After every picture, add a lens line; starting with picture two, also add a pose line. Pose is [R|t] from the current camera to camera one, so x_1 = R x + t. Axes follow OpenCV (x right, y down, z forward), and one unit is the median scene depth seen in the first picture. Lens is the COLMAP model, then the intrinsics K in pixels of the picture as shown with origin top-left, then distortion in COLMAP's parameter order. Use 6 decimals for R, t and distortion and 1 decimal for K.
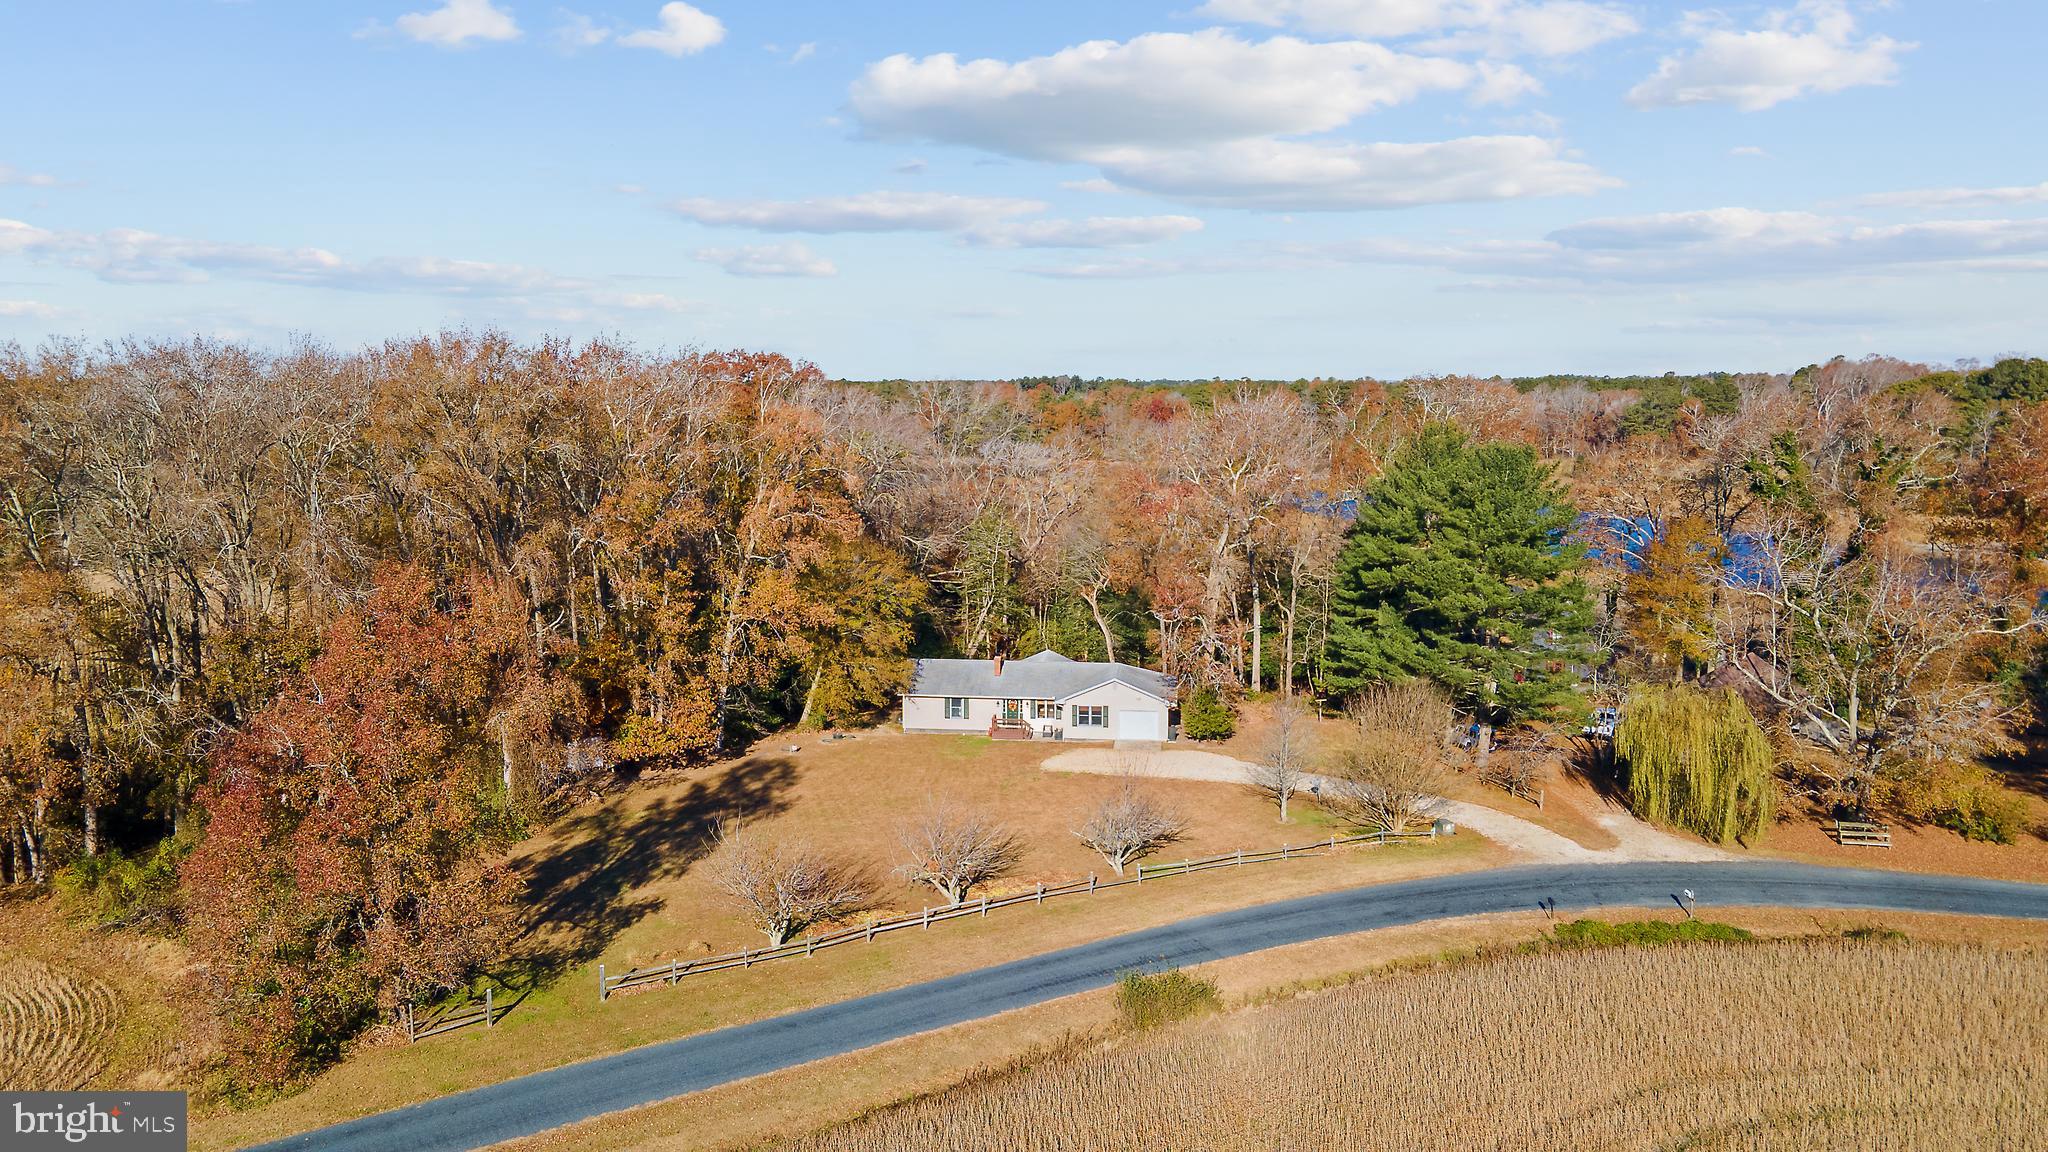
lens RADIAL K [[1396.5, 0, 1024.0], [0, 1396.5, 576.0], [0, 0, 1]] dist [0.003395, 0.002978]
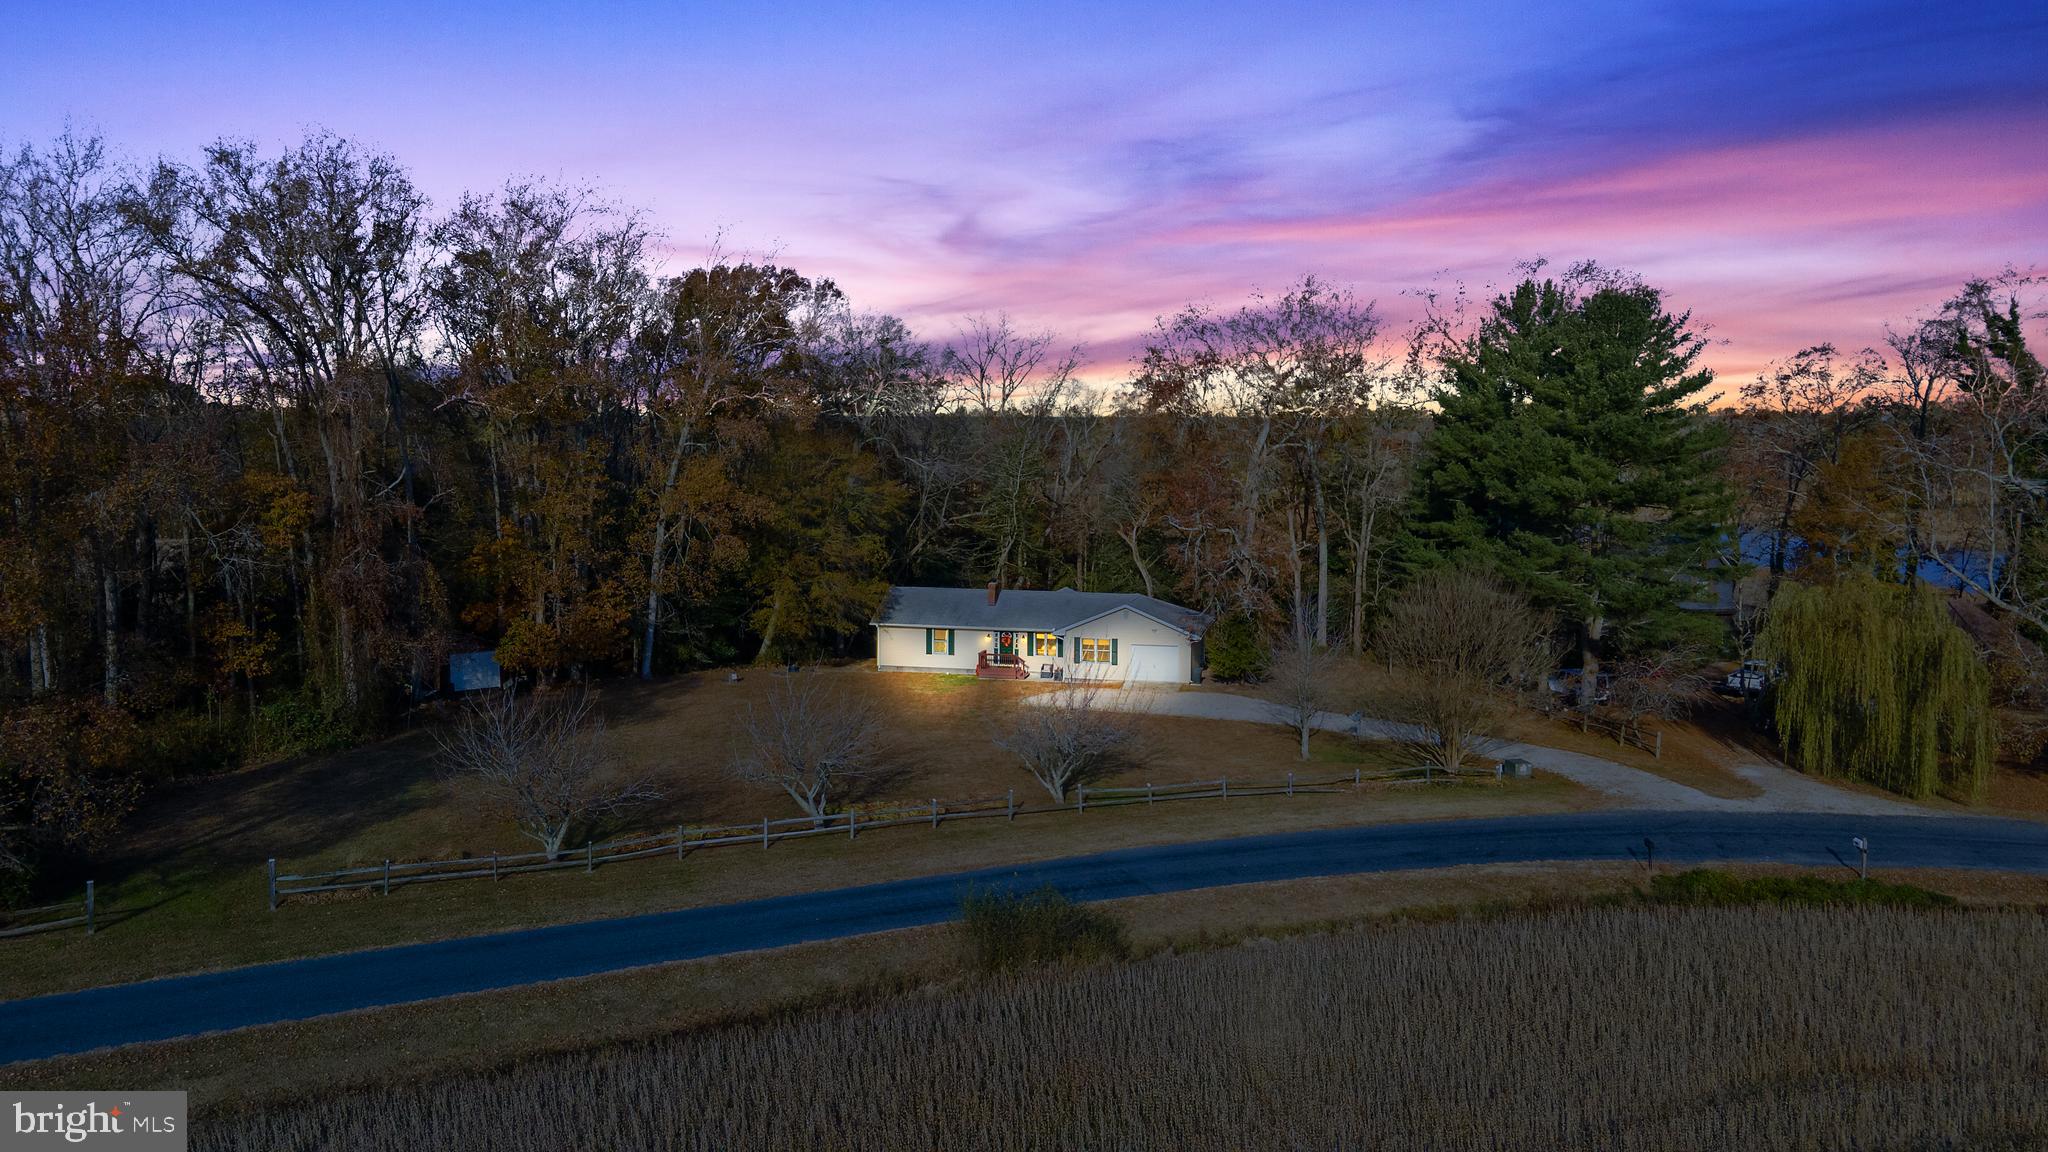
lens RADIAL K [[1418.7, 0, 1024.0], [0, 1418.7, 576.0], [0, 0, 1]] dist [0.019262, 0.002029]
pose [[0.994696, 0.015301, -0.101711, 0.117772], [-0.018486, 0.999366, -0.030440, 0.108684], [0.101181, 0.032159, 0.994348, 0.219765]]
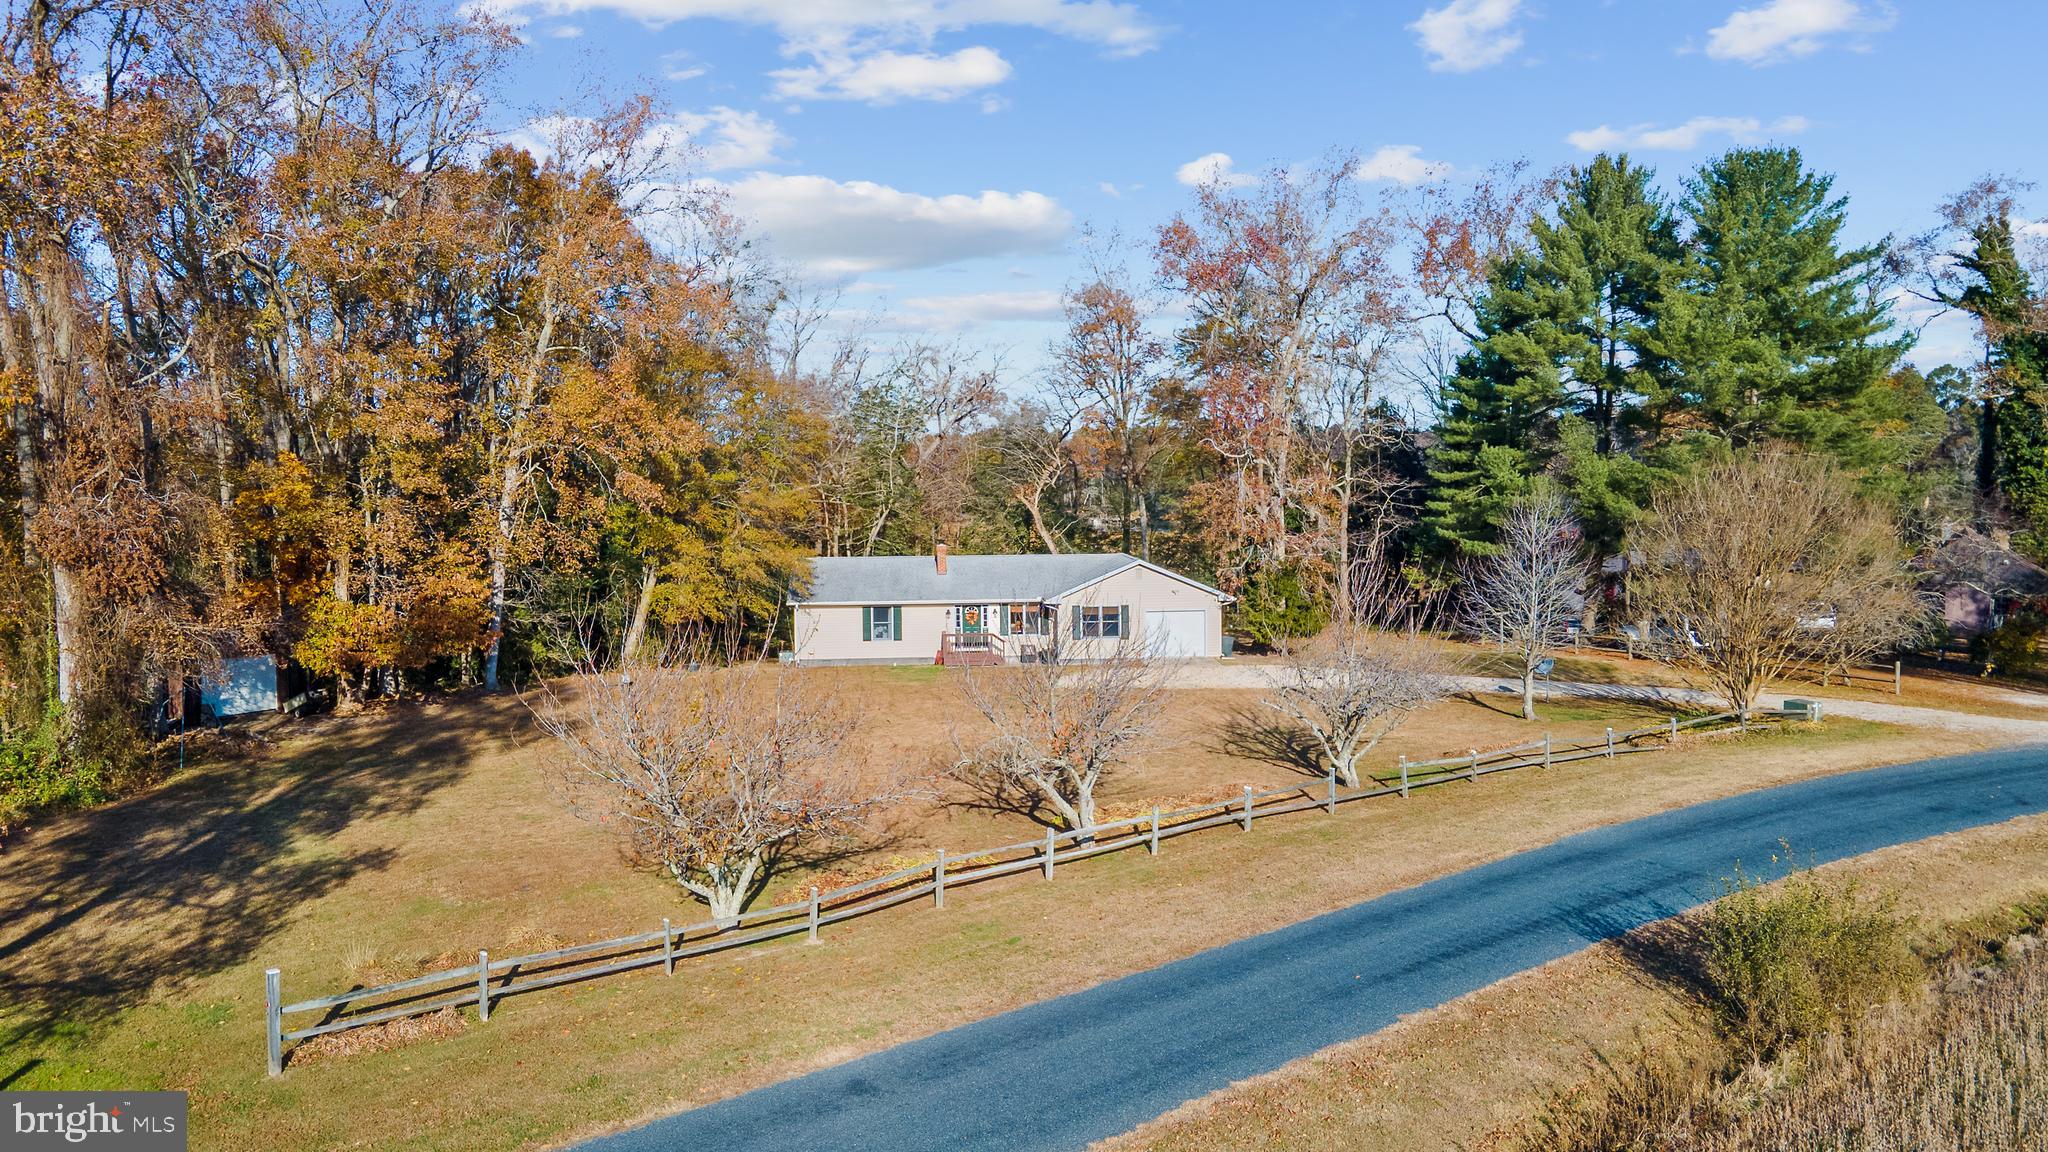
lens RADIAL K [[1500.2, 0, 1010.6], [0, 1500.2, 570.4], [0, 0, 1]] dist [0.007781, -0.003775]
pose [[0.987026, -0.022229, 0.159015, -0.132211], [0.032502, 0.997528, -0.062302, 0.155170], [-0.157237, 0.066662, 0.985308, 0.443000]]
